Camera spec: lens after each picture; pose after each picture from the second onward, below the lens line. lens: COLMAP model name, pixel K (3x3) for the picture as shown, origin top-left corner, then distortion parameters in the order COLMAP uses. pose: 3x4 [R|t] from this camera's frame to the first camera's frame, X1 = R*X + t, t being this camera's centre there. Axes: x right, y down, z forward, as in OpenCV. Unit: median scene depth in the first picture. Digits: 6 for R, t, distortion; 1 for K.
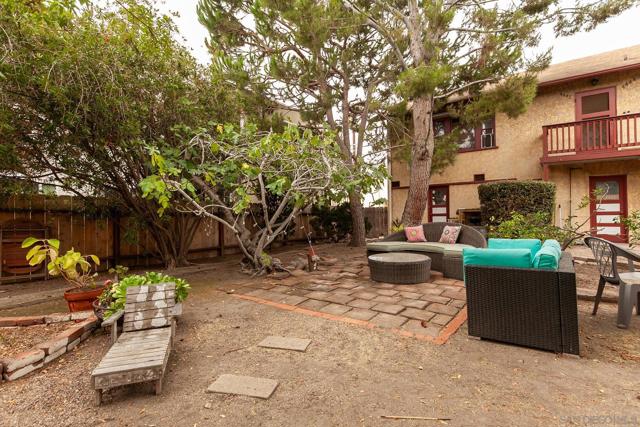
lens RADIAL K [[315.0, 0, 320.0], [0, 315.0, 213.5], [0, 0, 1]] dist [-0.000936, -0.000333]
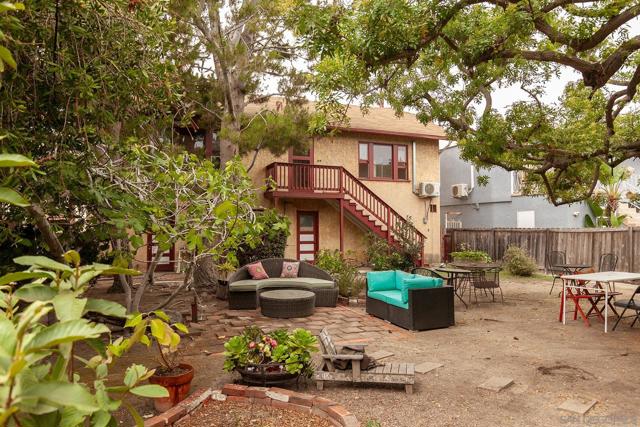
lens RADIAL K [[462.5, 0, 320.0], [0, 462.5, 213.5], [0, 0, 1]] dist [-0.001291, -0.001634]
pose [[0.527789, 0.039452, 0.848459, -0.578652], [-0.009882, 0.999138, -0.040311, -0.042280], [-0.849318, 0.012891, 0.527724, 0.028630]]
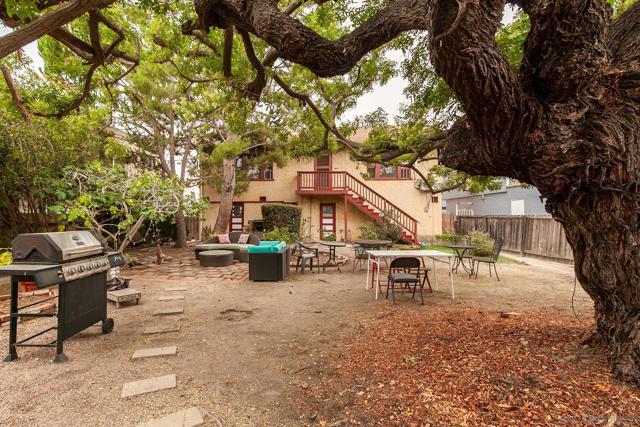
lens RADIAL K [[303.9, 0, 281.4], [0, 303.9, 212.8], [0, 0, 1]] dist [0.000057, 0.000034]
pose [[0.871782, 0.024324, 0.489289, -0.151610], [-0.020096, 0.999702, -0.013891, -0.038397], [-0.489481, 0.002277, 0.872011, -0.375310]]
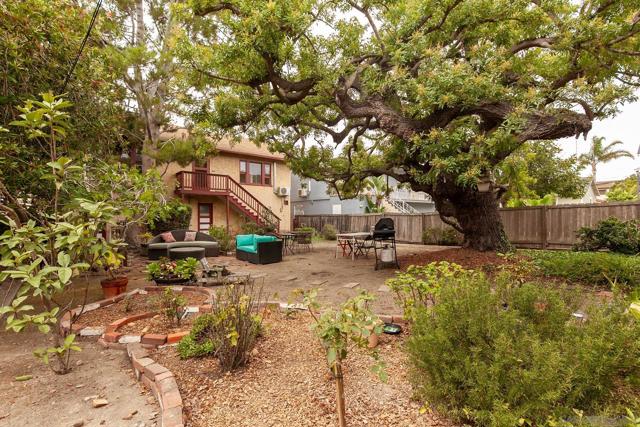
lens RADIAL K [[308.1, 0, 320.0], [0, 308.1, 213.5], [0, 0, 1]] dist [0.001228, -0.000011]
pose [[0.240463, 0.025929, 0.970312, -0.724180], [-0.004461, 0.999662, -0.025608, -0.015607], [-0.970648, 0.001829, 0.240497, -0.106692]]
